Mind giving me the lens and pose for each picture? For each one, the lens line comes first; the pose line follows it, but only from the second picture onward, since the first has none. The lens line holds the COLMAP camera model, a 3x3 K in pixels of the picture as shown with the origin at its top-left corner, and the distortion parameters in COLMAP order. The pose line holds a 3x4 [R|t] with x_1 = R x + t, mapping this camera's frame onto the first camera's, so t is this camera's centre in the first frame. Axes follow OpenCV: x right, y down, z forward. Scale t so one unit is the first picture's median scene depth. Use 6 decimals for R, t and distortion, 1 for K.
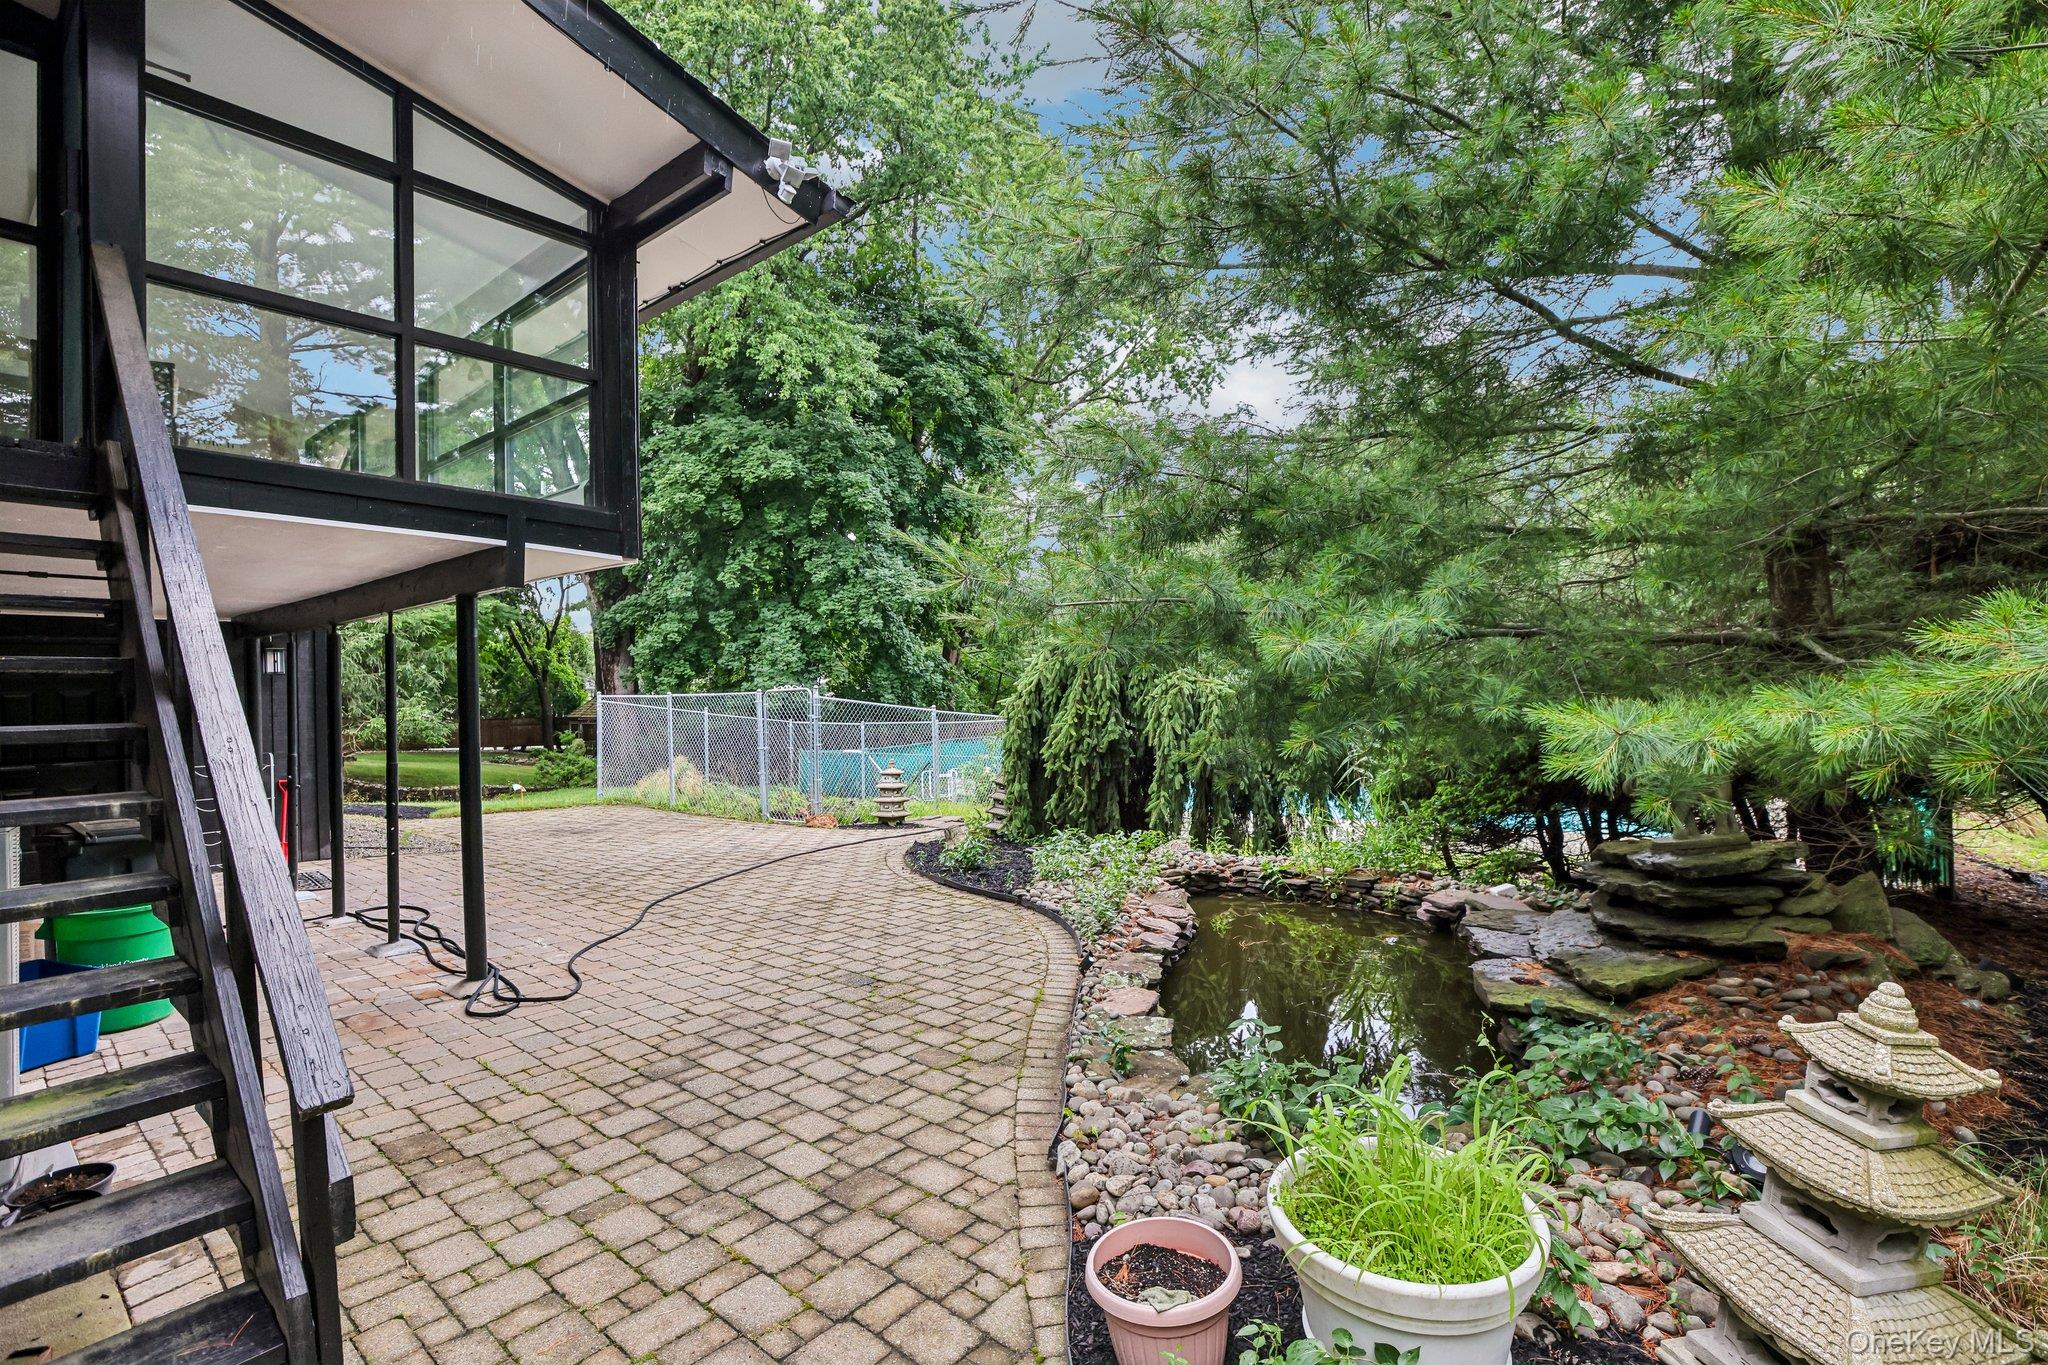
lens RADIAL K [[927.7, 0, 1026.3], [0, 927.7, 696.6], [0, 0, 1]] dist [-0.022580, 0.003061]
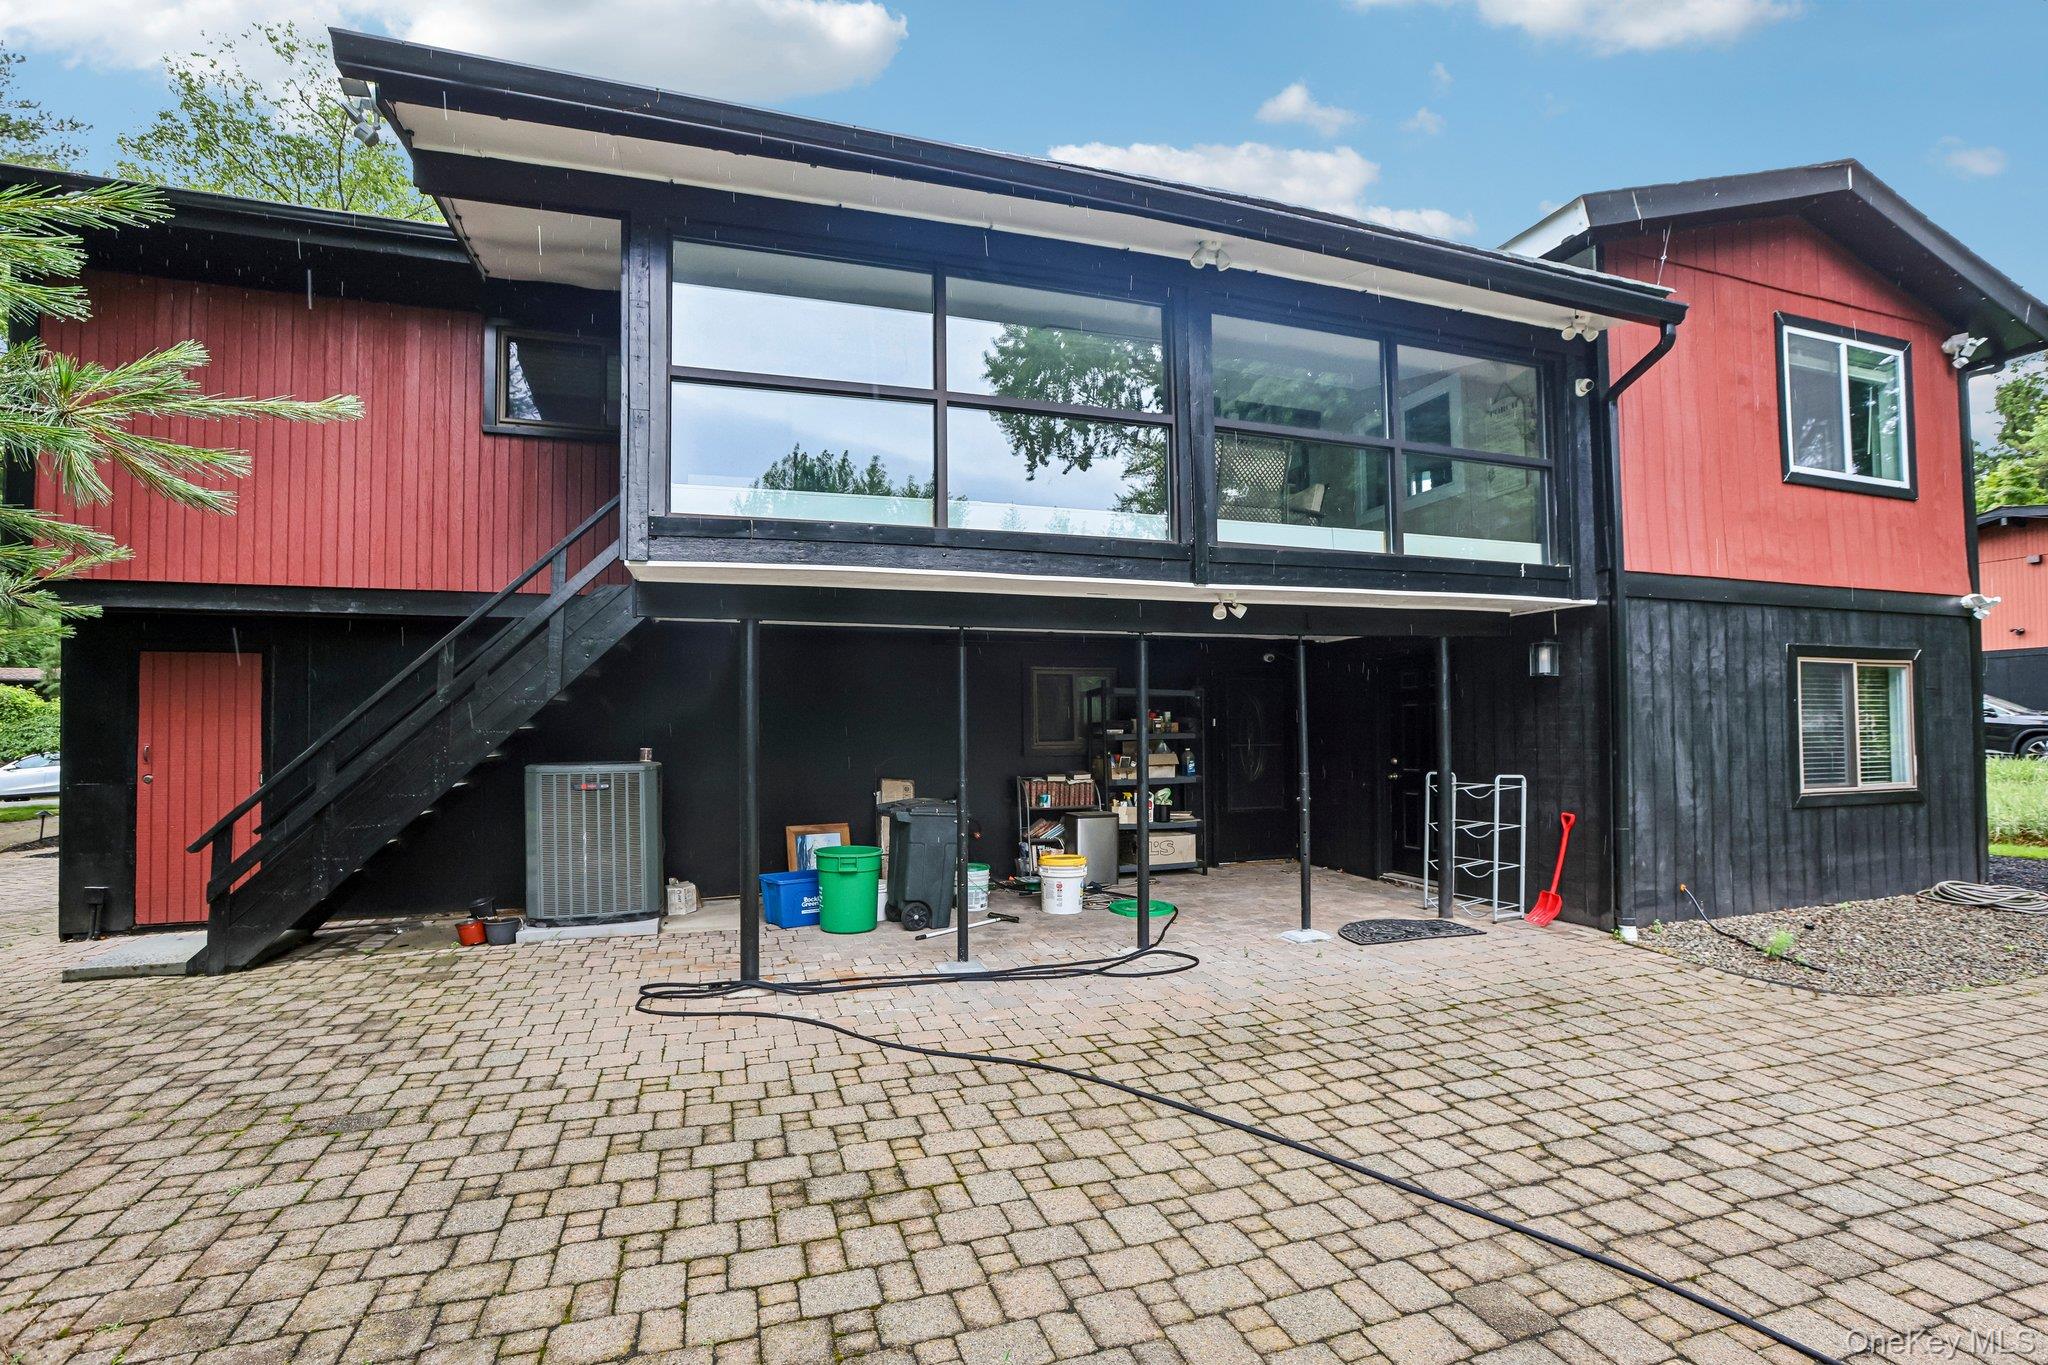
lens RADIAL K [[927.7, 0, 1014.7], [0, 927.7, 696.8], [0, 0, 1]] dist [-0.022580, 0.003061]
pose [[-0.534705, -0.003861, -0.845030, 0.157669], [0.014260, 0.999806, -0.013591, 0.006237], [0.844918, -0.019318, -0.534546, 2.158729]]
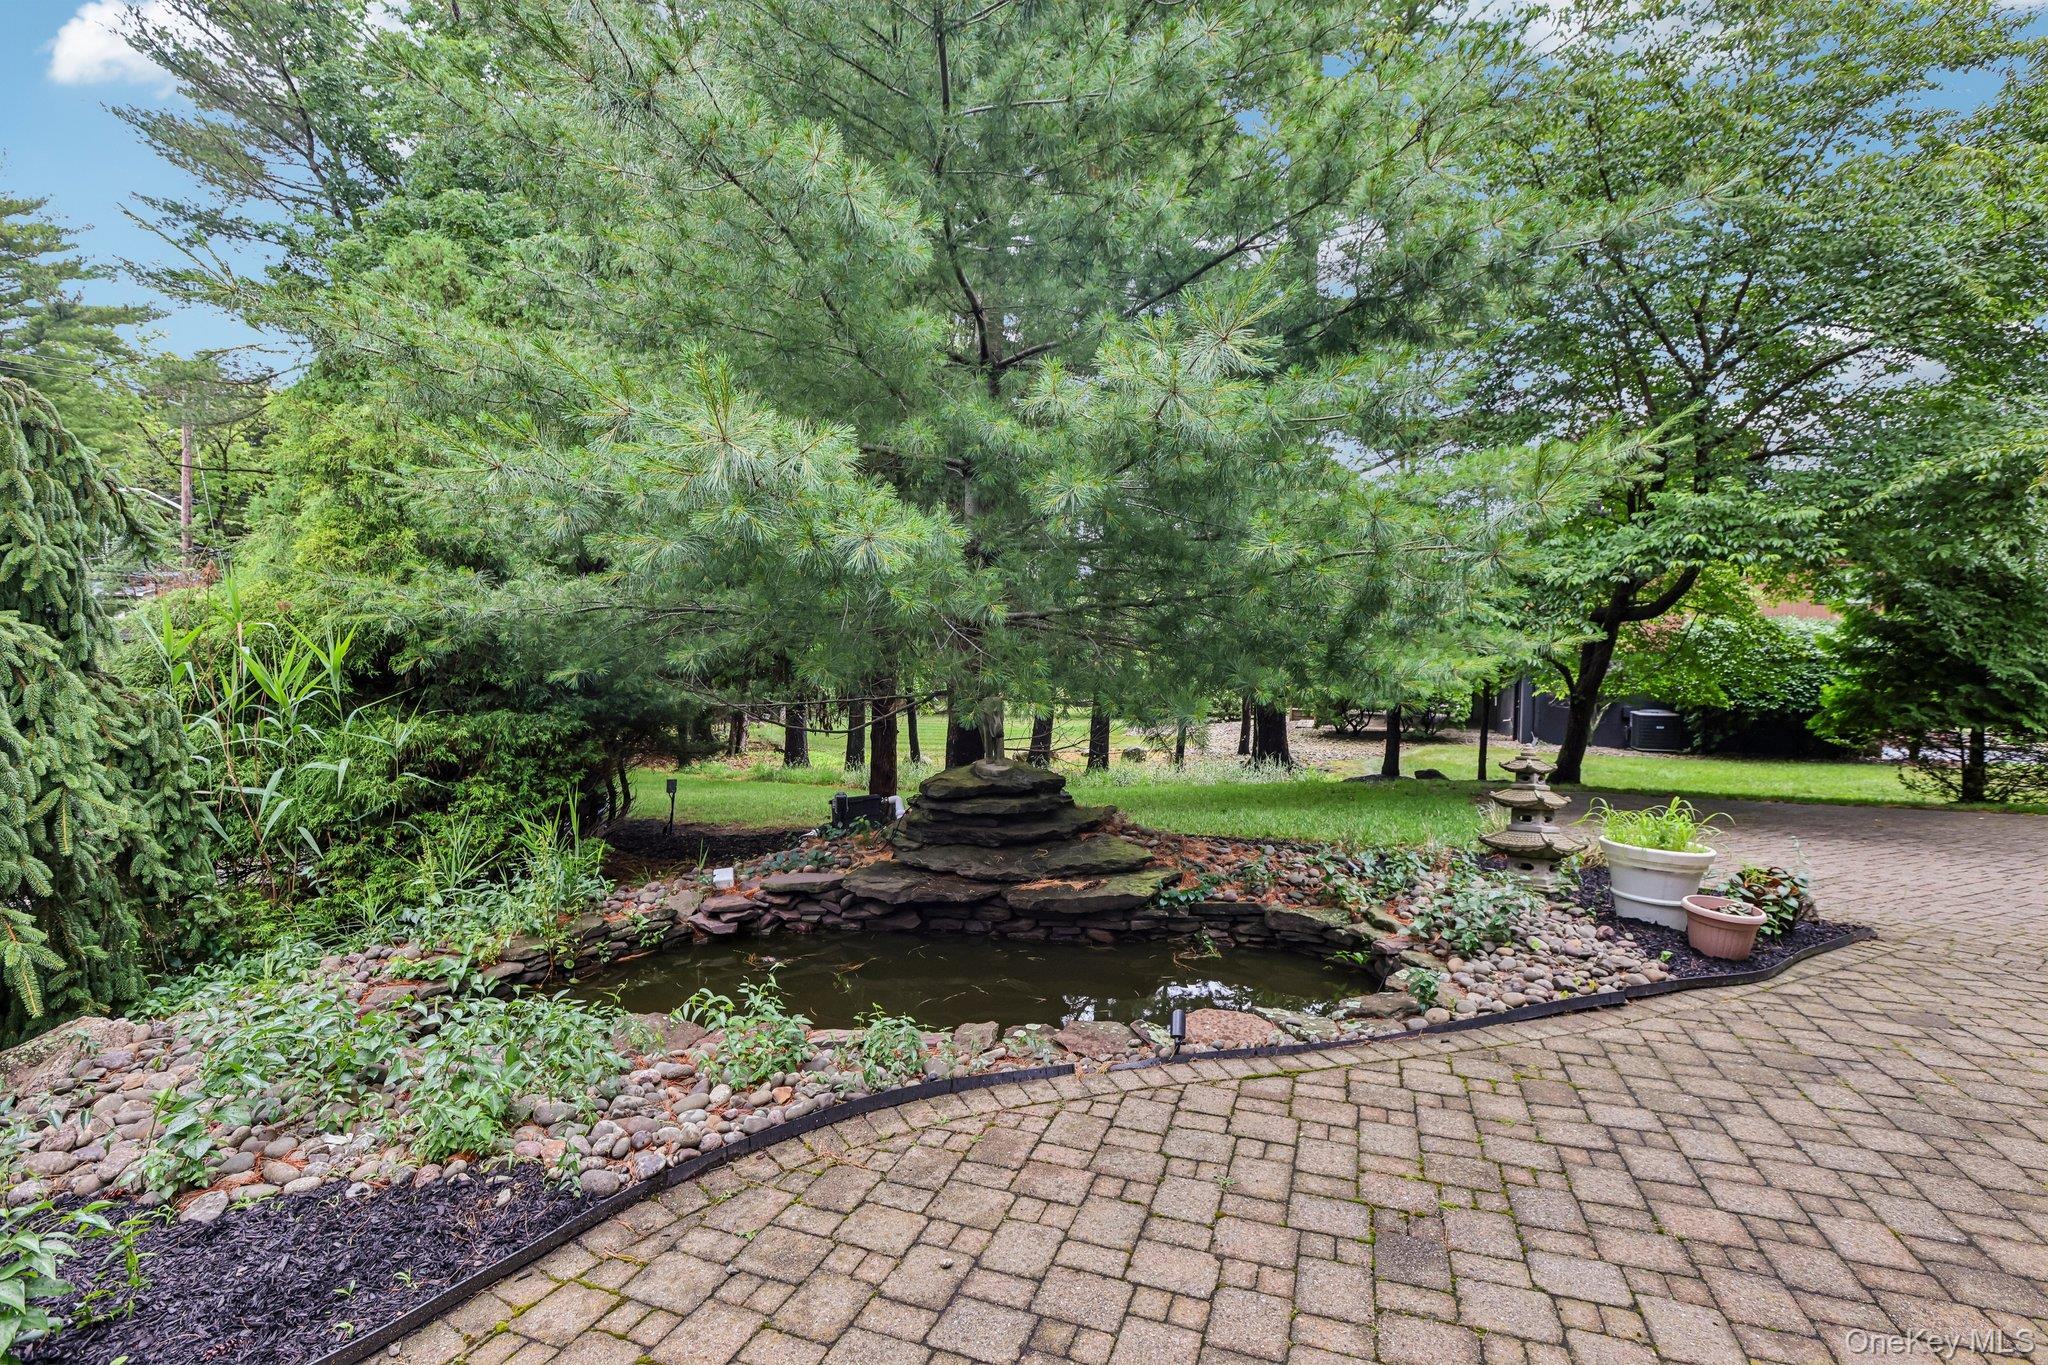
lens RADIAL K [[927.7, 0, 1018.7], [0, 927.7, 672.9], [0, 0, 1]] dist [-0.022580, 0.003061]
pose [[-0.334597, 0.001987, 0.942359, -0.656367], [0.002614, 0.999996, -0.001180, 0.025704], [-0.942358, 0.002068, -0.334601, 1.607457]]
